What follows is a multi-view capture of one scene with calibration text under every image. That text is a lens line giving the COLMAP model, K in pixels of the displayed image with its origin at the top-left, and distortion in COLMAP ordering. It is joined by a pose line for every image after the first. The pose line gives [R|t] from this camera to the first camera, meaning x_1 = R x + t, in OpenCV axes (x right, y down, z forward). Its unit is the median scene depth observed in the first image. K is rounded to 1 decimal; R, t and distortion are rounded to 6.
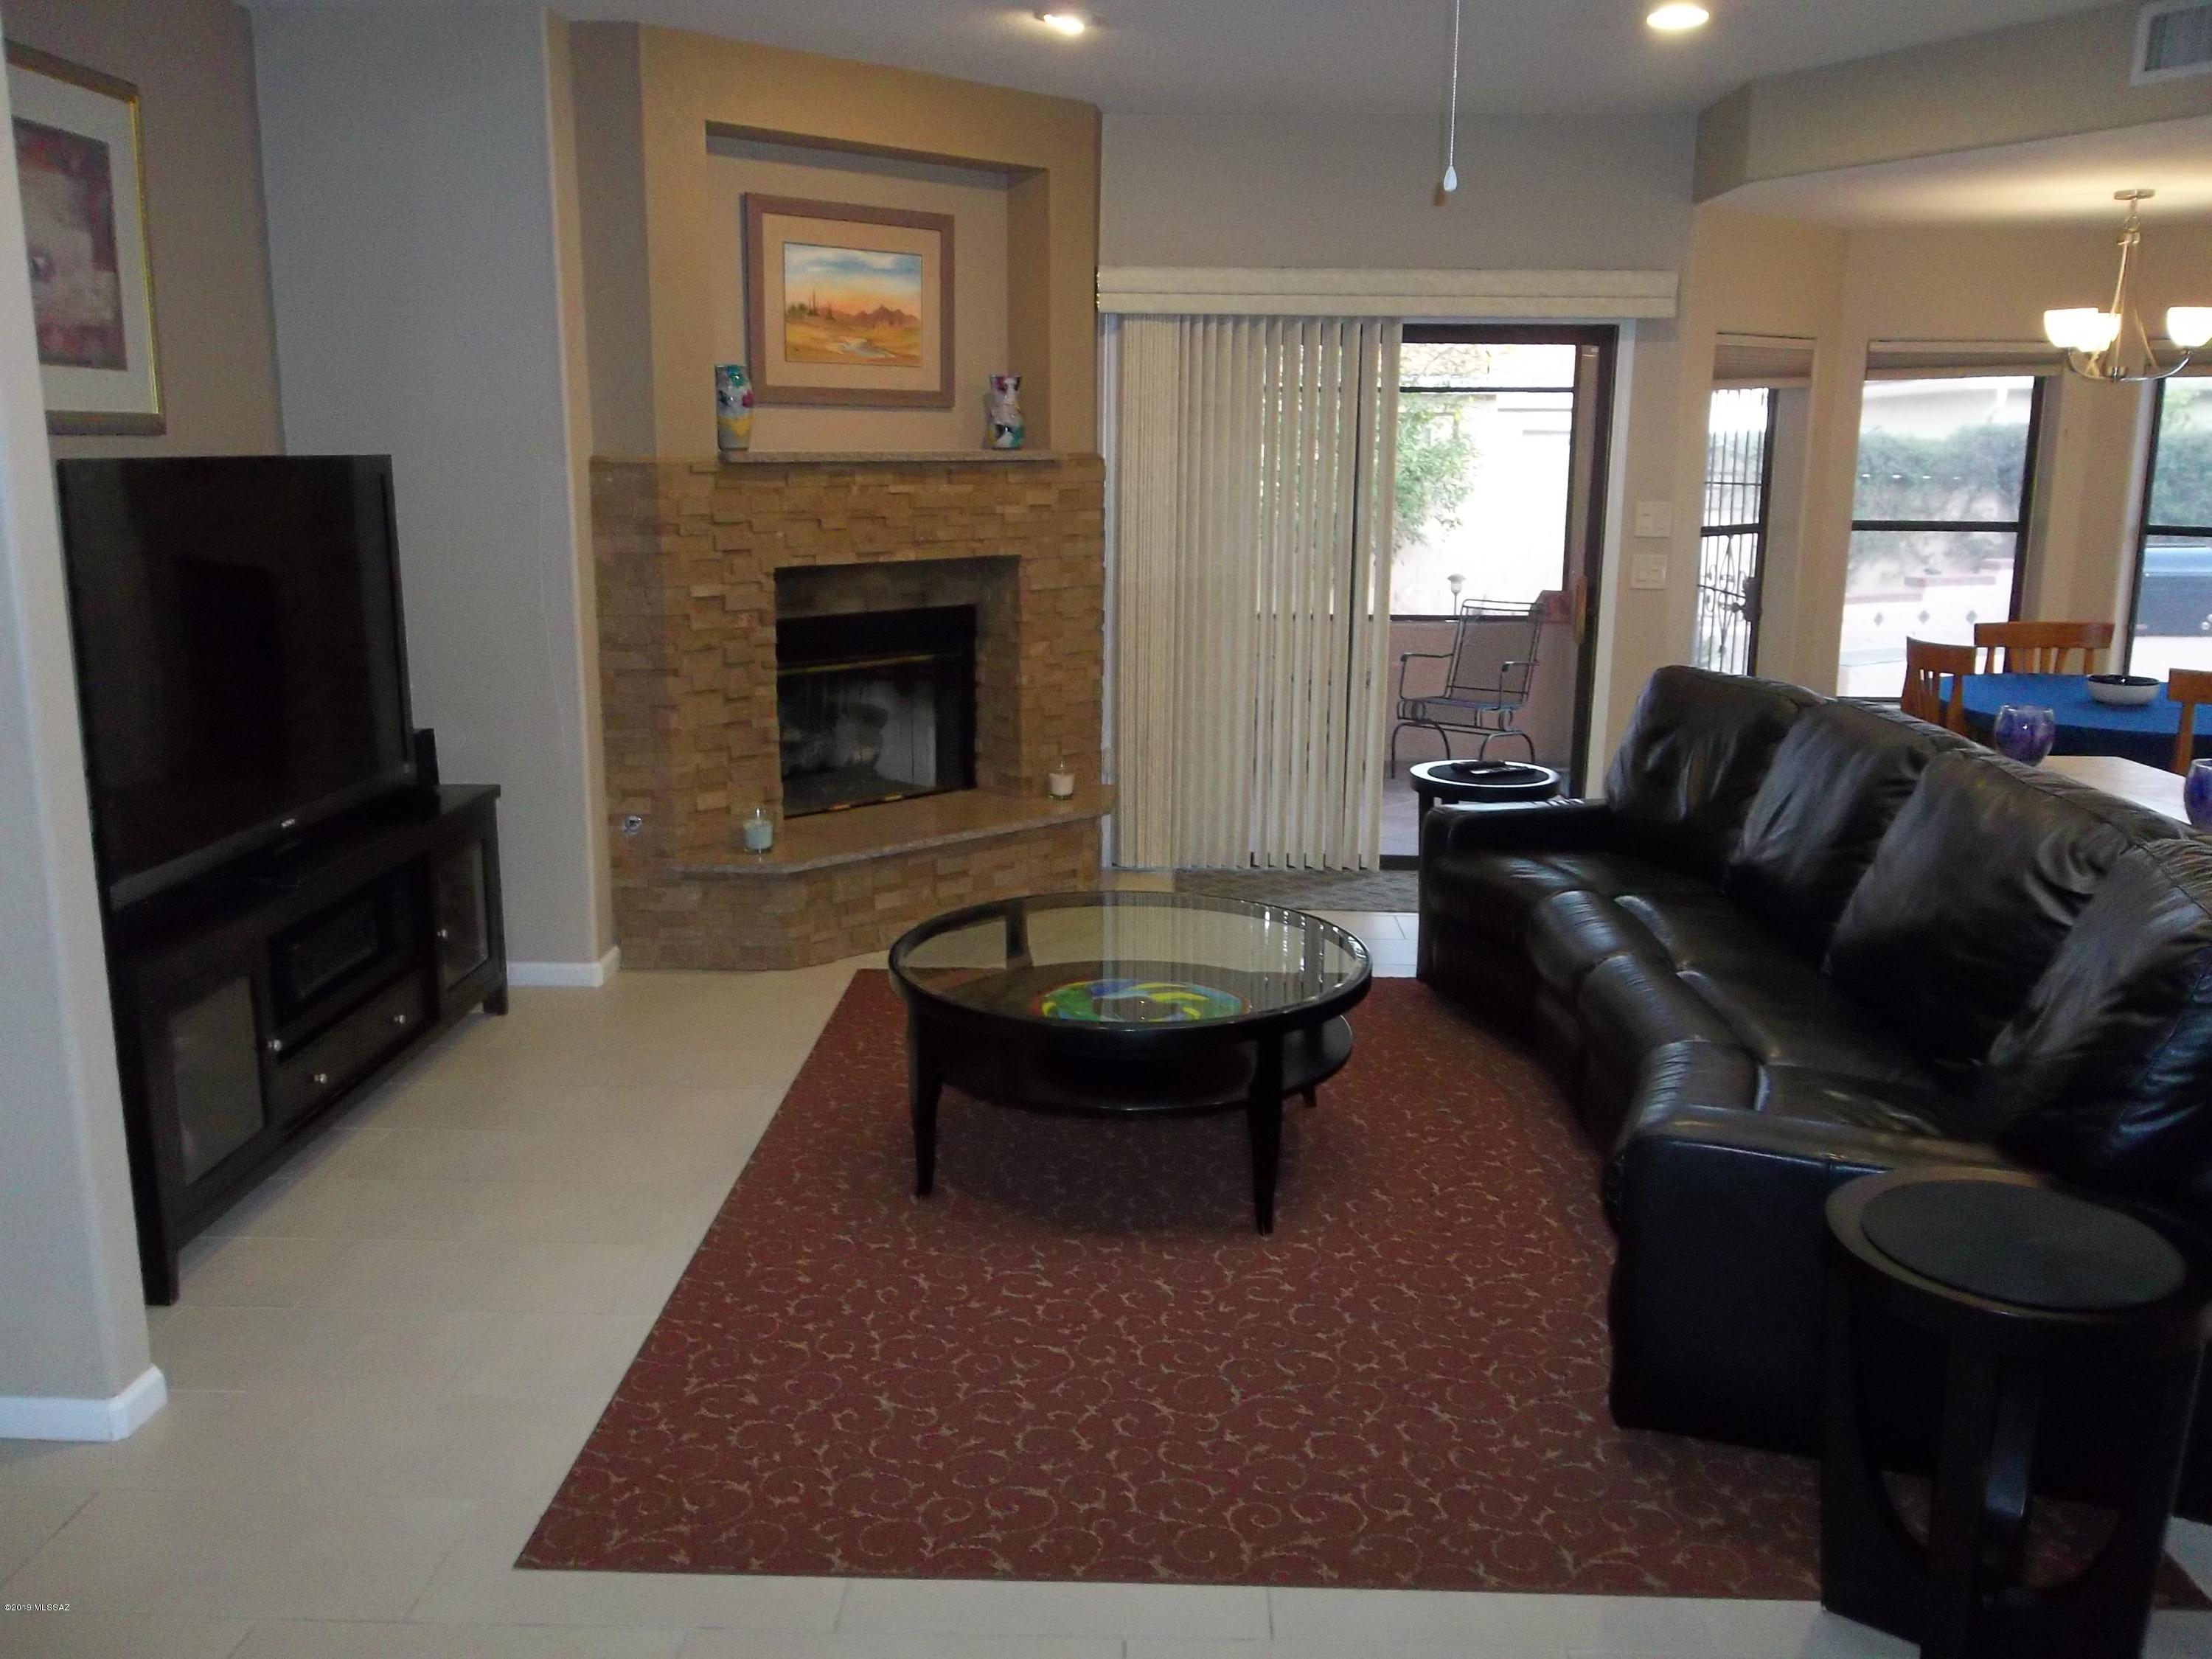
lens RADIAL K [[1818.1, 0, 1106.0], [0, 1818.1, 829.5], [0, 0, 1]] dist [0.016000, -0.041594]
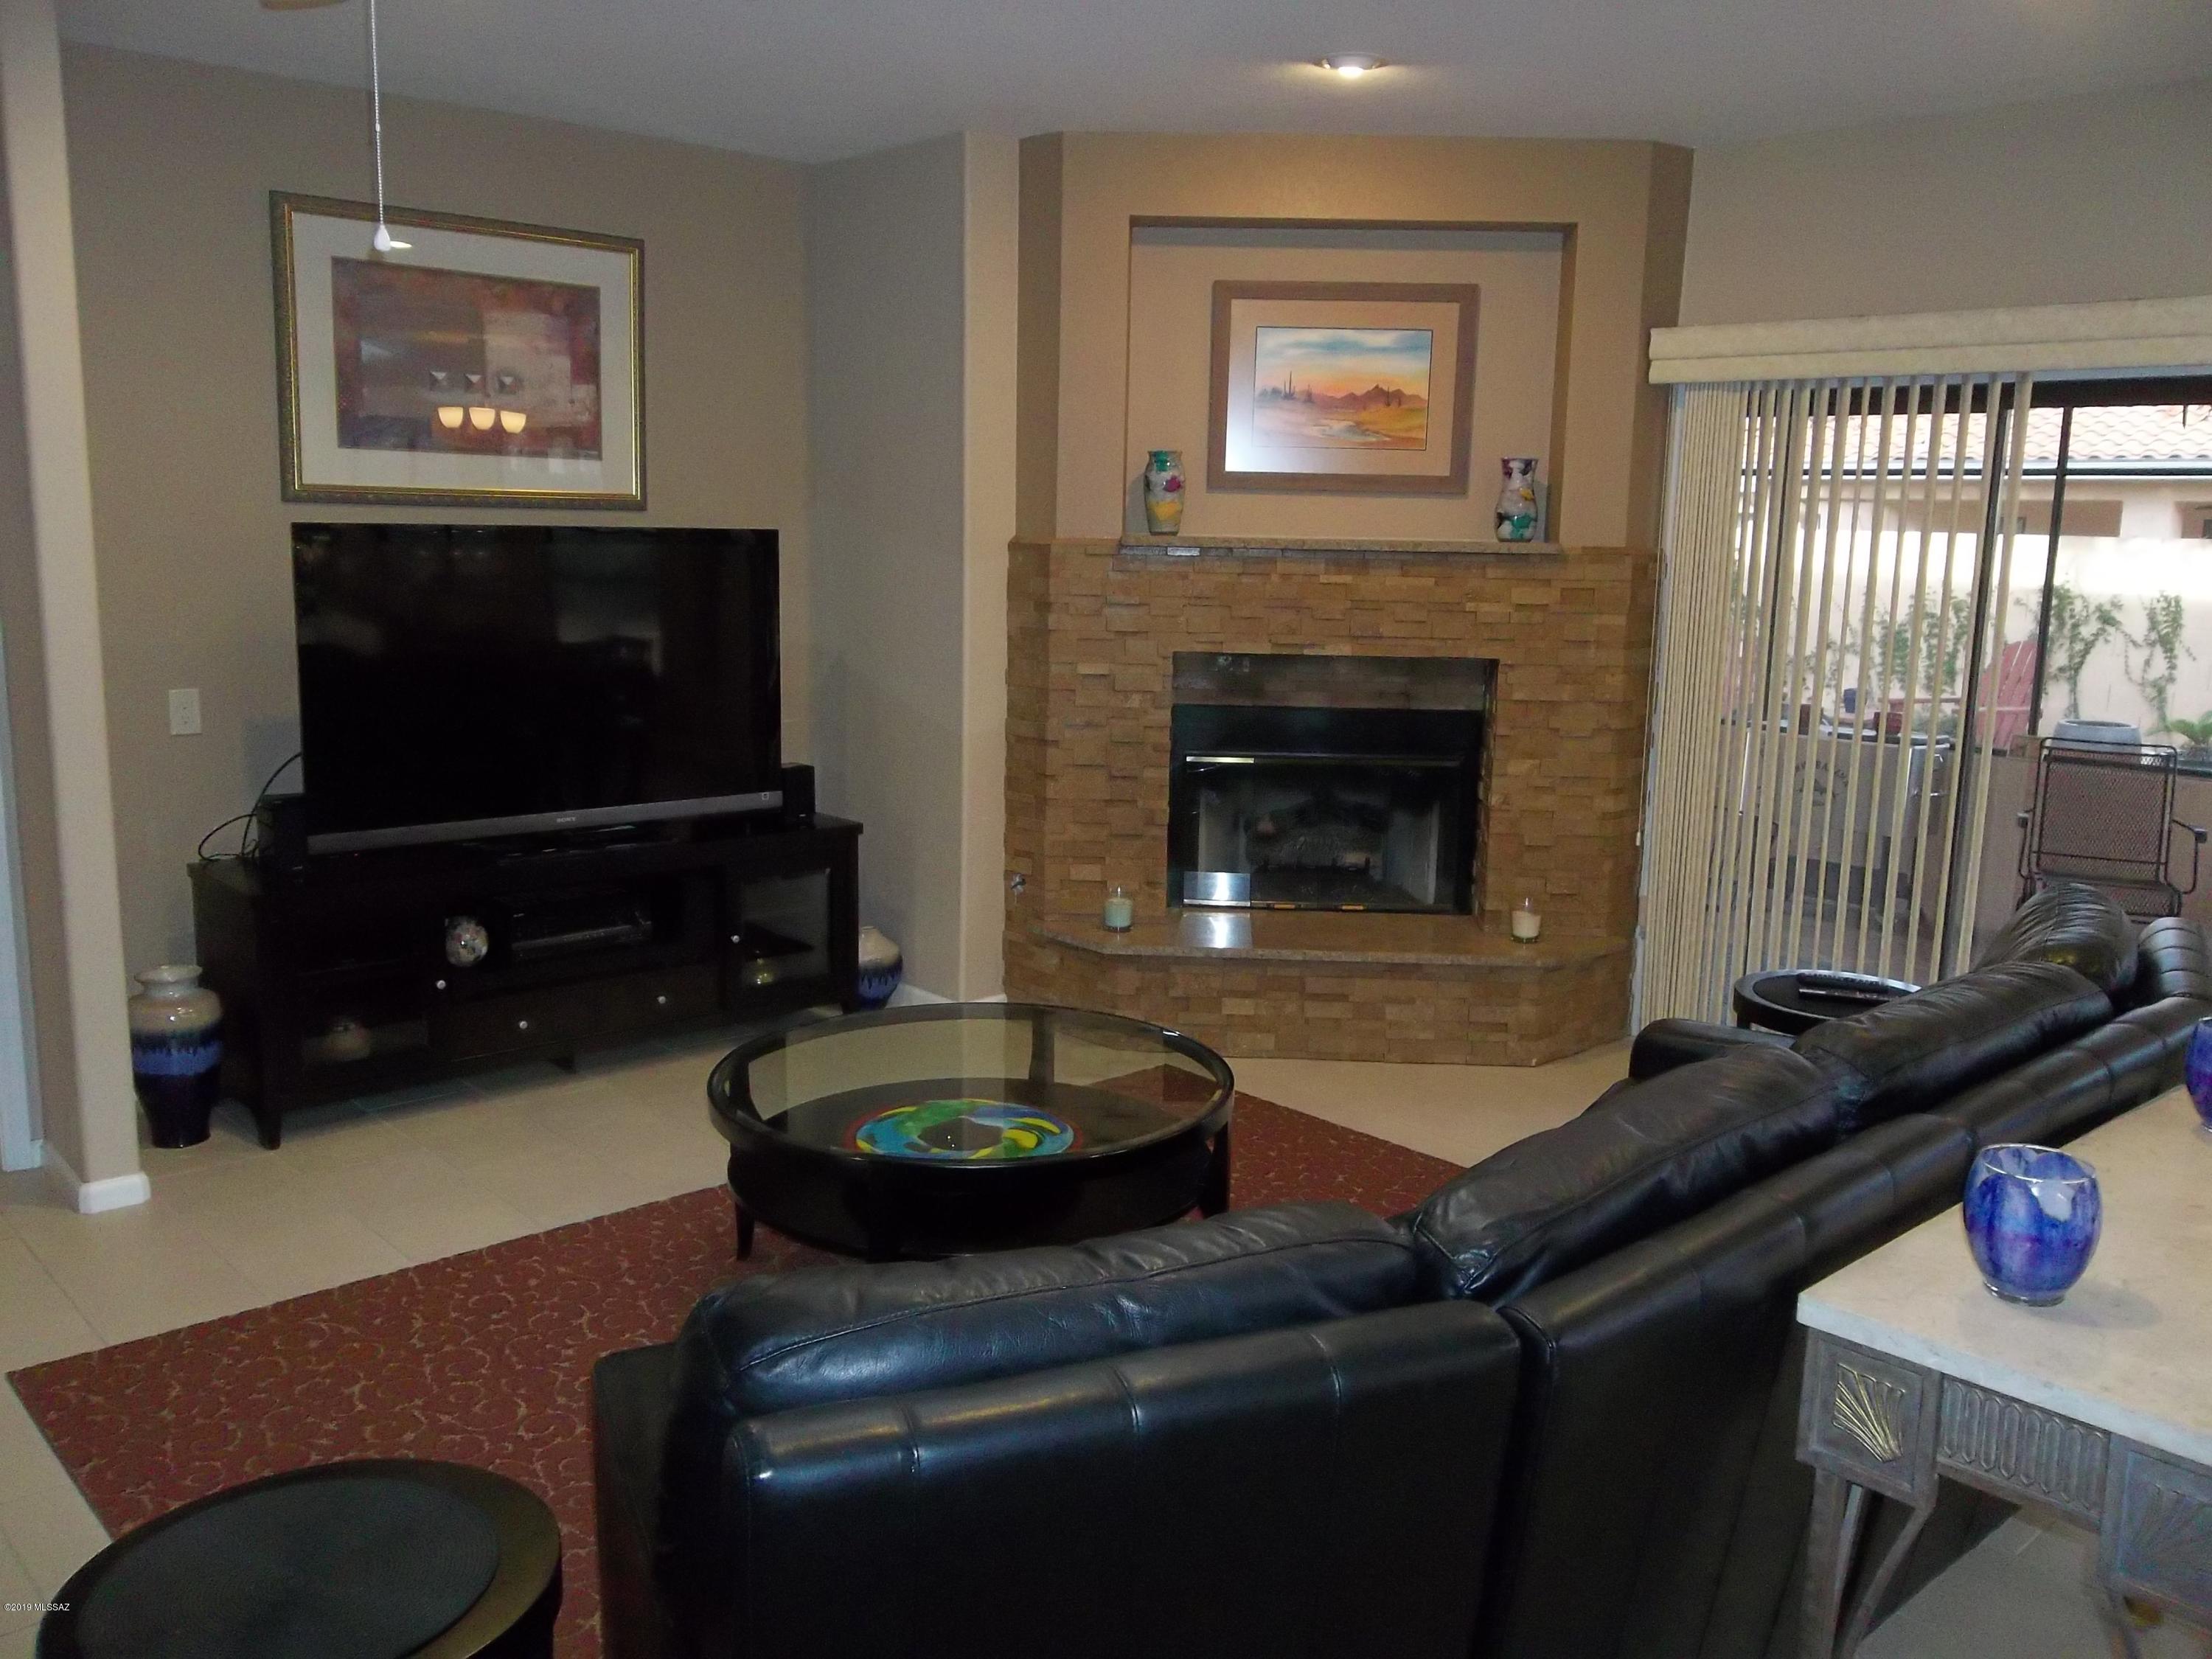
lens RADIAL K [[1818.1, 0, 1106.0], [0, 1818.1, 829.5], [0, 0, 1]] dist [0.016000, -0.041594]
pose [[0.695094, 0.134339, -0.706256, 0.486023], [-0.167541, 0.985606, 0.022581, -0.061297], [0.699124, 0.102631, 0.707596, 0.266680]]
